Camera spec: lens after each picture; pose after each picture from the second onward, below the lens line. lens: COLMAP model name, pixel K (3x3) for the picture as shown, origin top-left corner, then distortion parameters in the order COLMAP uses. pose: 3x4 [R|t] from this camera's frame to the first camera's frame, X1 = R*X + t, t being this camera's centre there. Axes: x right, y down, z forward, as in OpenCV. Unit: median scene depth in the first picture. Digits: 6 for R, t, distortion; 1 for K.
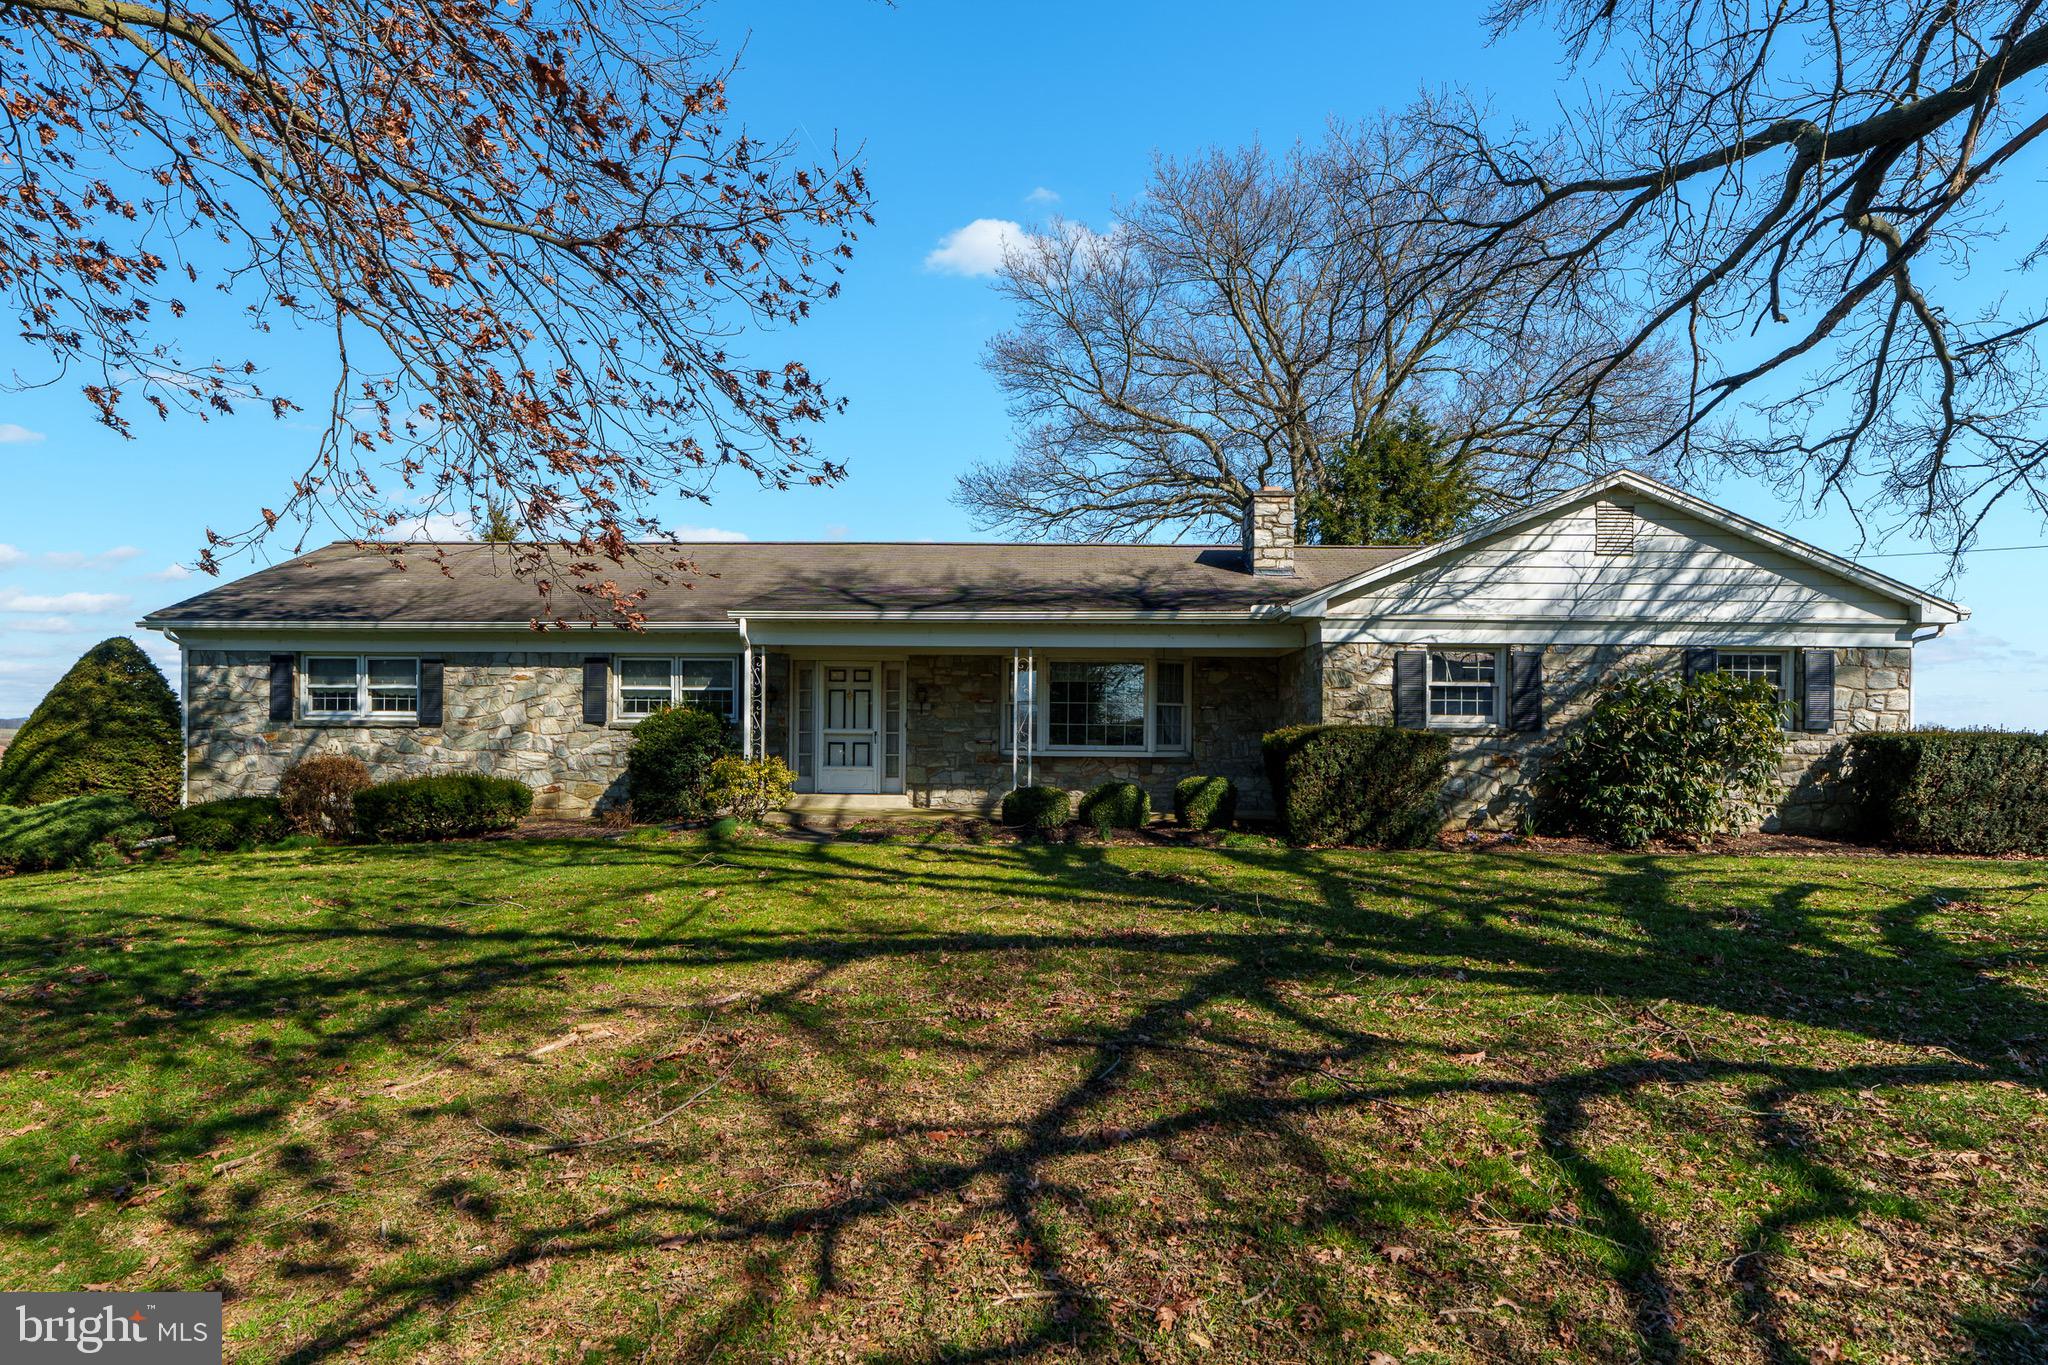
lens RADIAL K [[952.4, 0, 1094.7], [0, 952.4, 722.7], [0, 0, 1]] dist [0.011932, 0.000021]
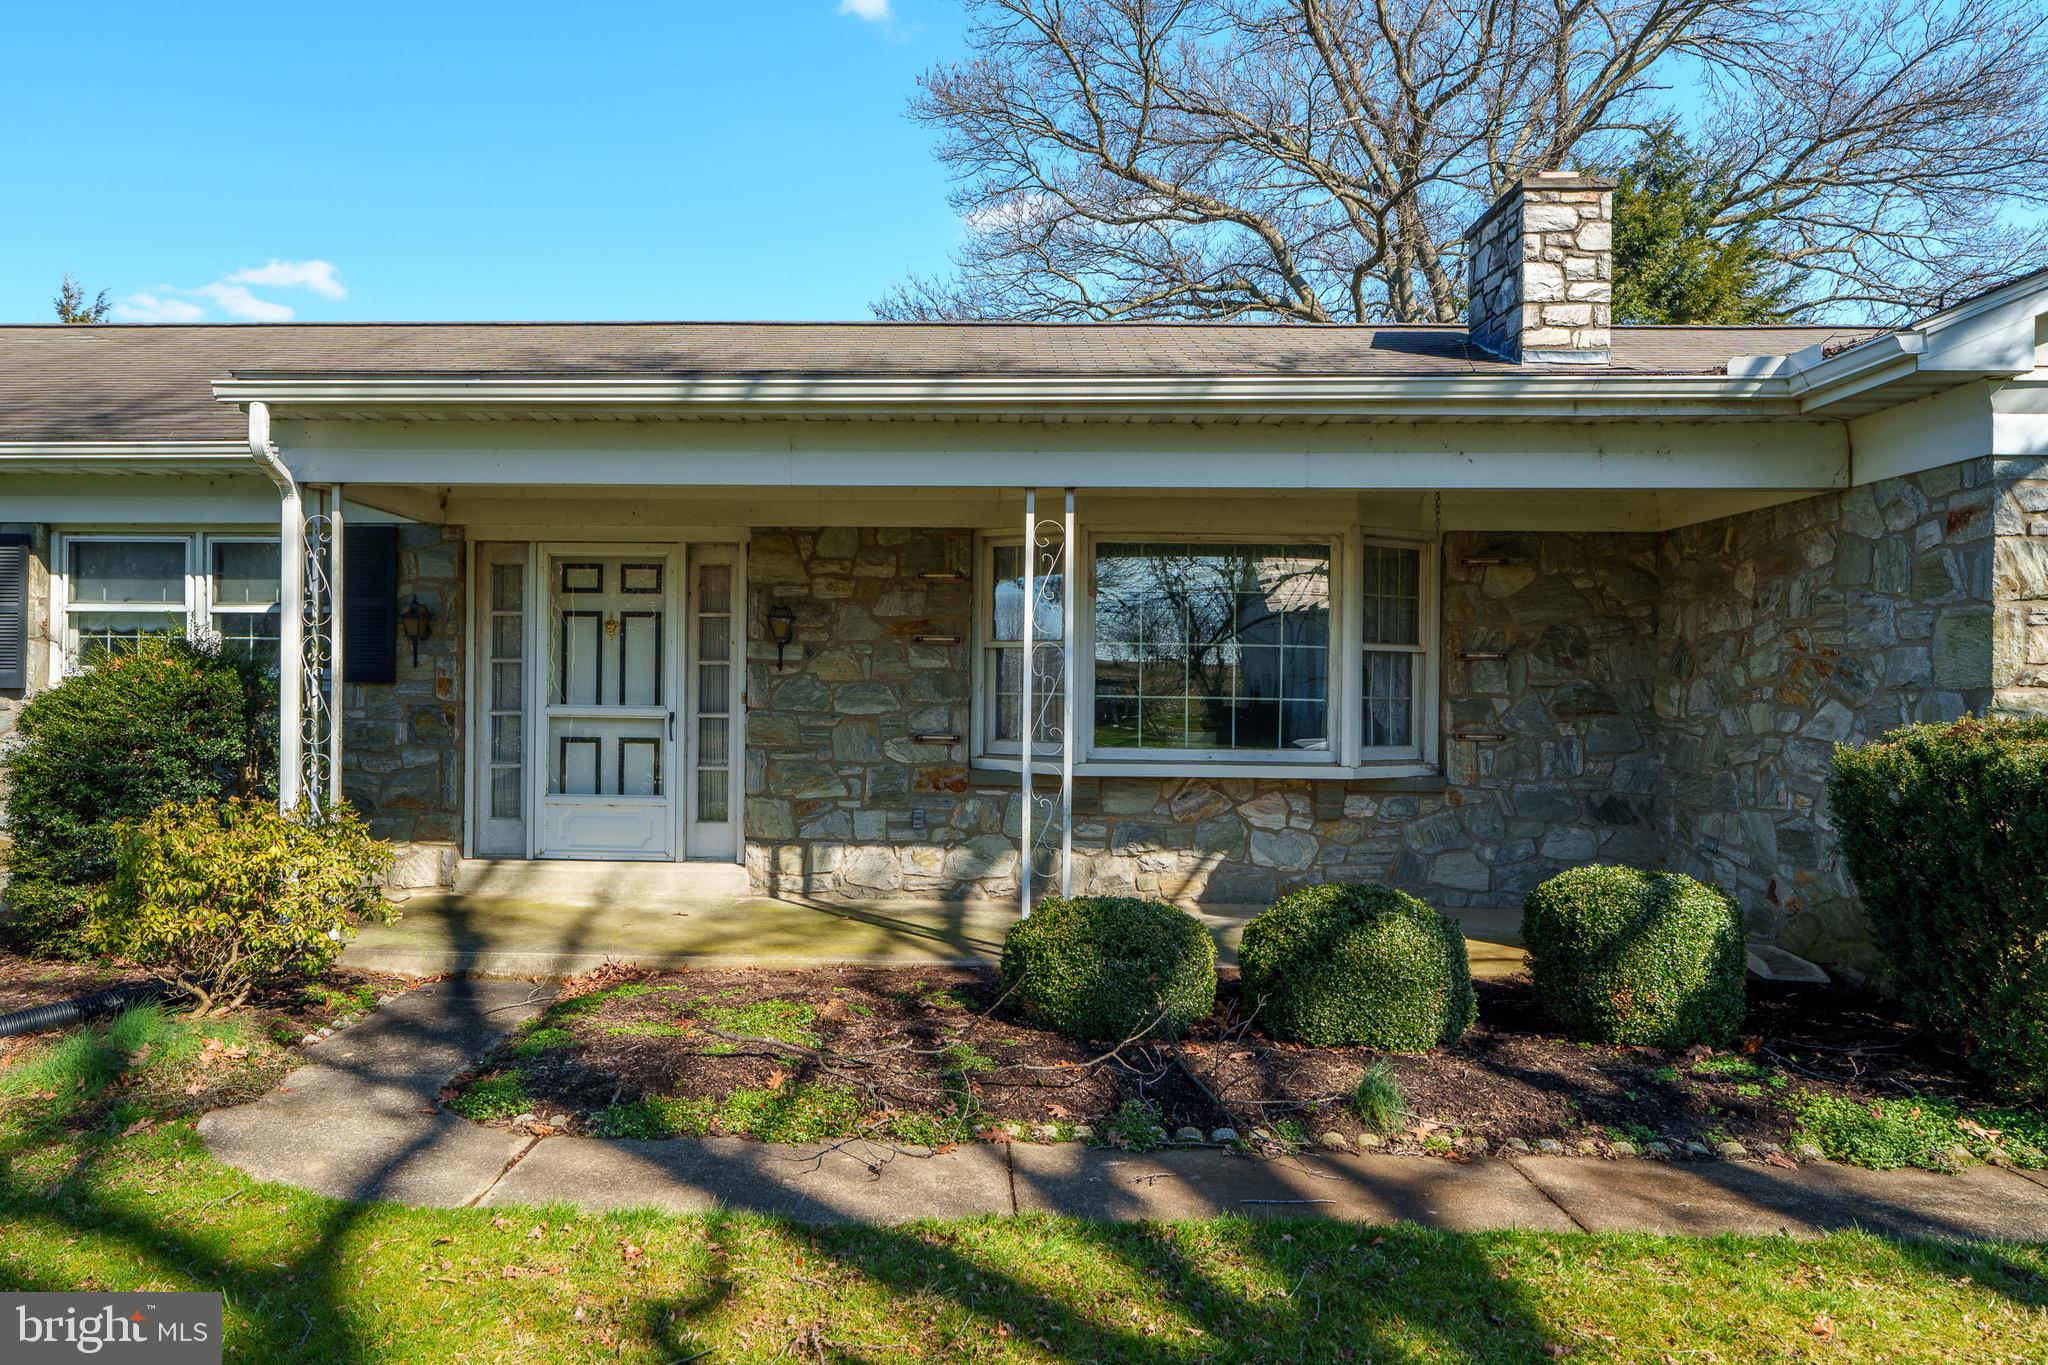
lens RADIAL K [[1187.6, 0, 1024.0], [0, 1187.6, 682.5], [0, 0, 1]] dist [0.030277, 0.000180]
pose [[0.999854, 0.001930, -0.016992, -0.066351], [-0.001825, 0.999979, 0.006184, -0.007045], [0.017003, -0.006152, 0.999837, 0.473697]]
